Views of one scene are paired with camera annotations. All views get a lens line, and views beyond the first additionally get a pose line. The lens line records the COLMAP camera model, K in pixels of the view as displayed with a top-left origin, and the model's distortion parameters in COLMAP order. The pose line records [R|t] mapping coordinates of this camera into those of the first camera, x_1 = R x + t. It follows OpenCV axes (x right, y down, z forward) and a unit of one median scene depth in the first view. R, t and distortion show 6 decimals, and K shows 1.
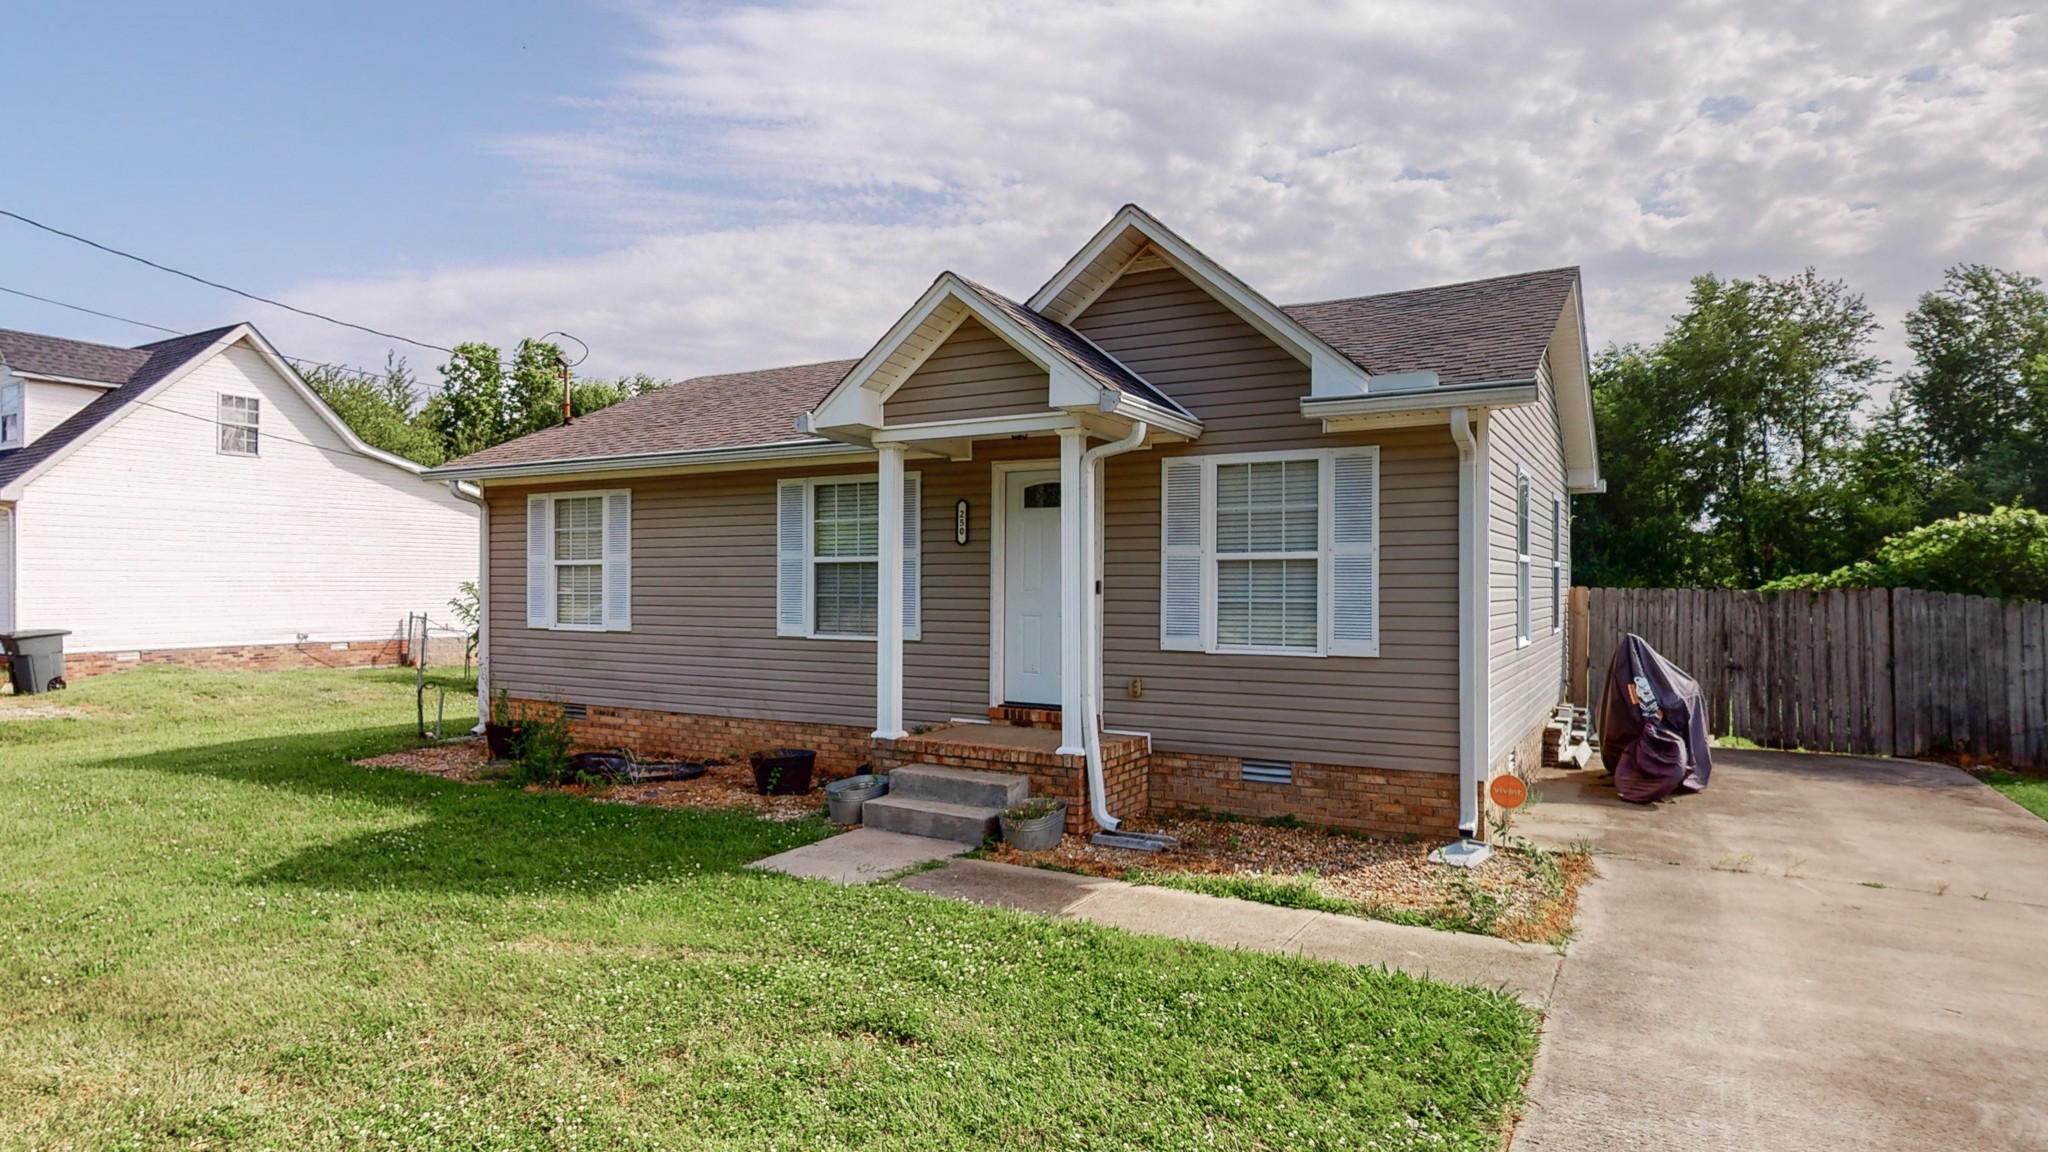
lens RADIAL K [[748.1, 0, 1022.0], [0, 748.1, 577.6], [0, 0, 1]] dist [0.001631, 0.000106]
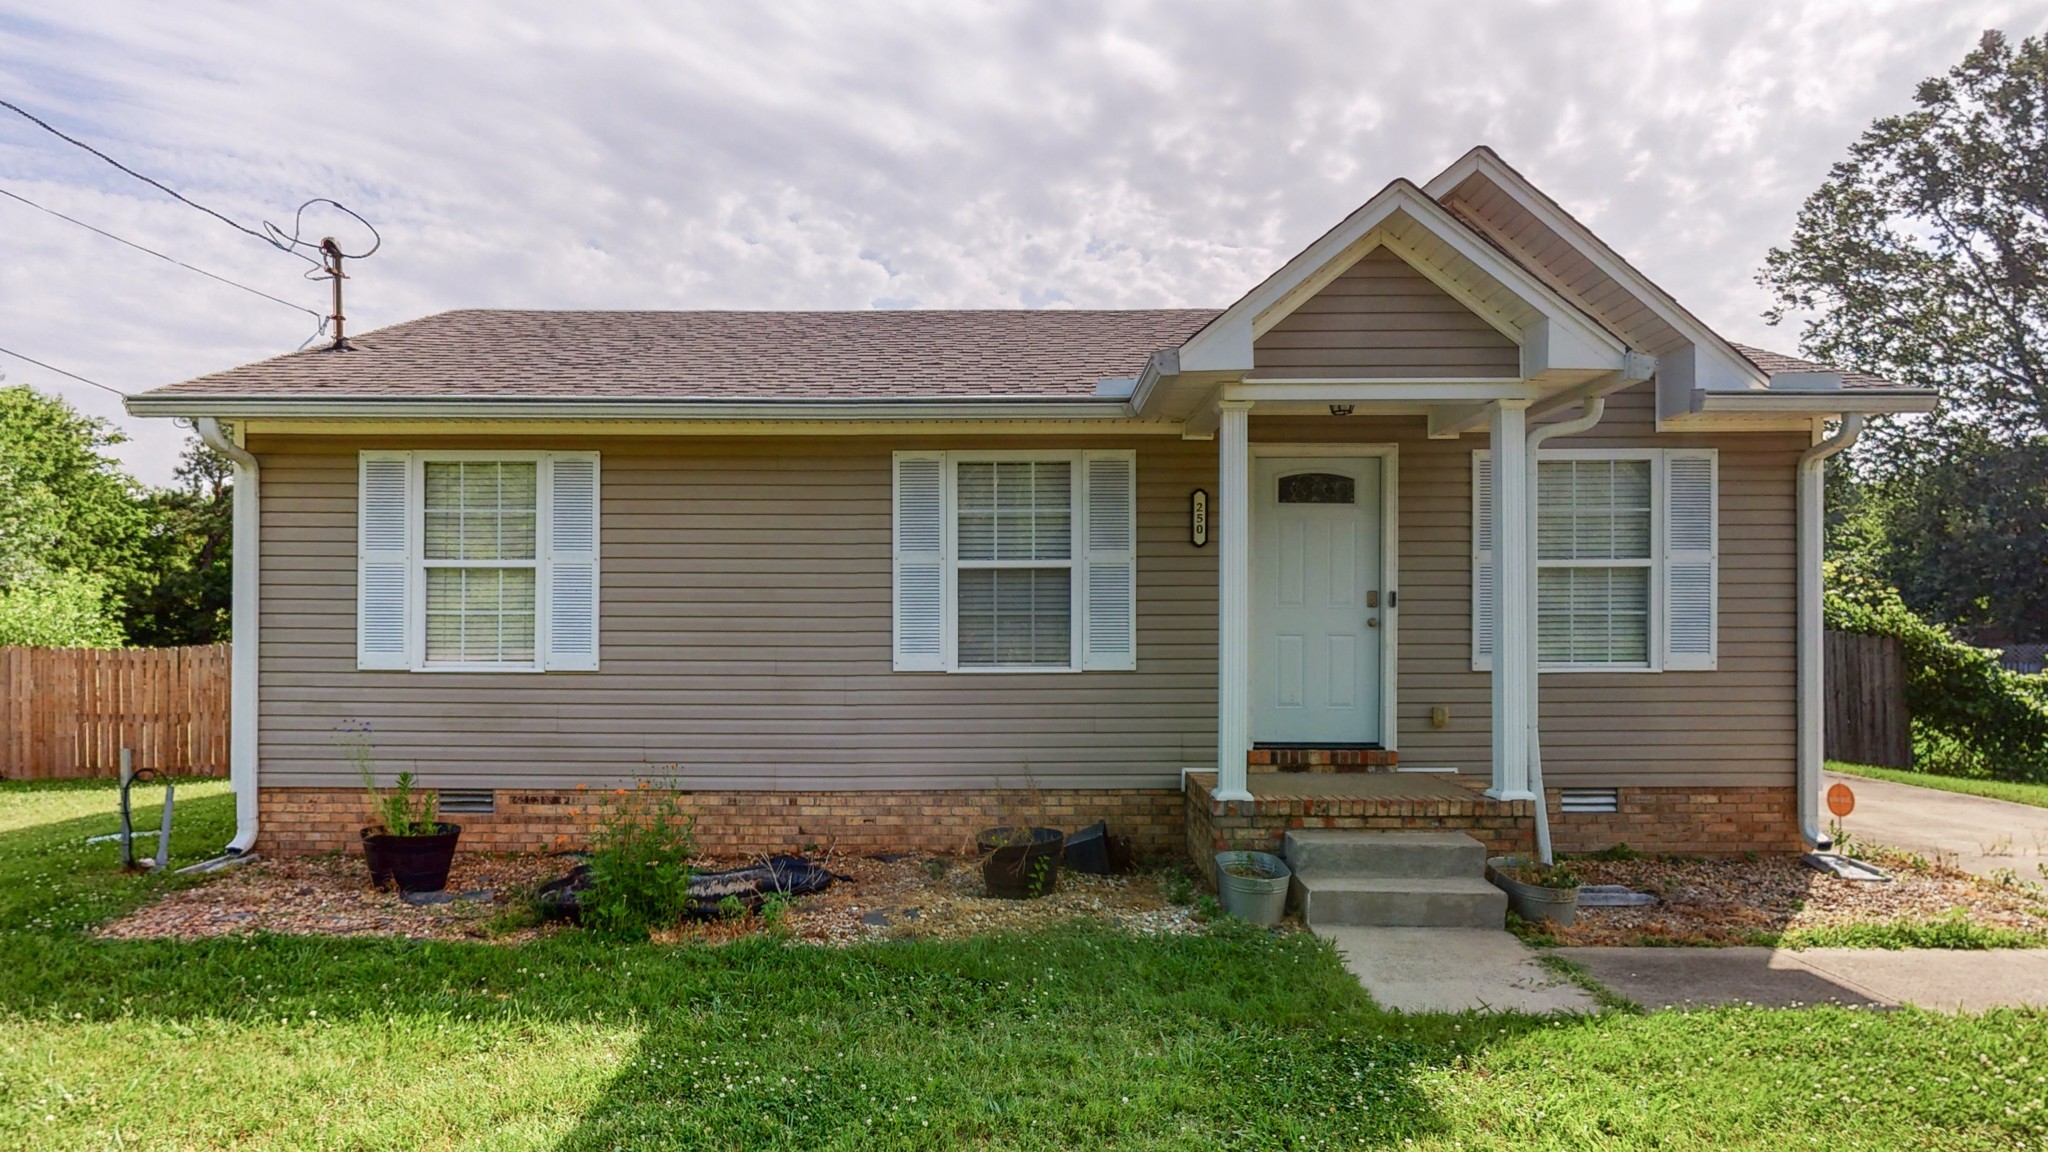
lens RADIAL K [[862.5, 0, 1024.0], [0, 862.5, 576.0], [0, 0, 1]] dist [0.001444, 0.000877]
pose [[0.935455, 0.004304, 0.353419, -0.515069], [0.000799, 0.999898, -0.014291, 0.000277], [-0.353444, 0.013651, 0.935356, 0.192319]]
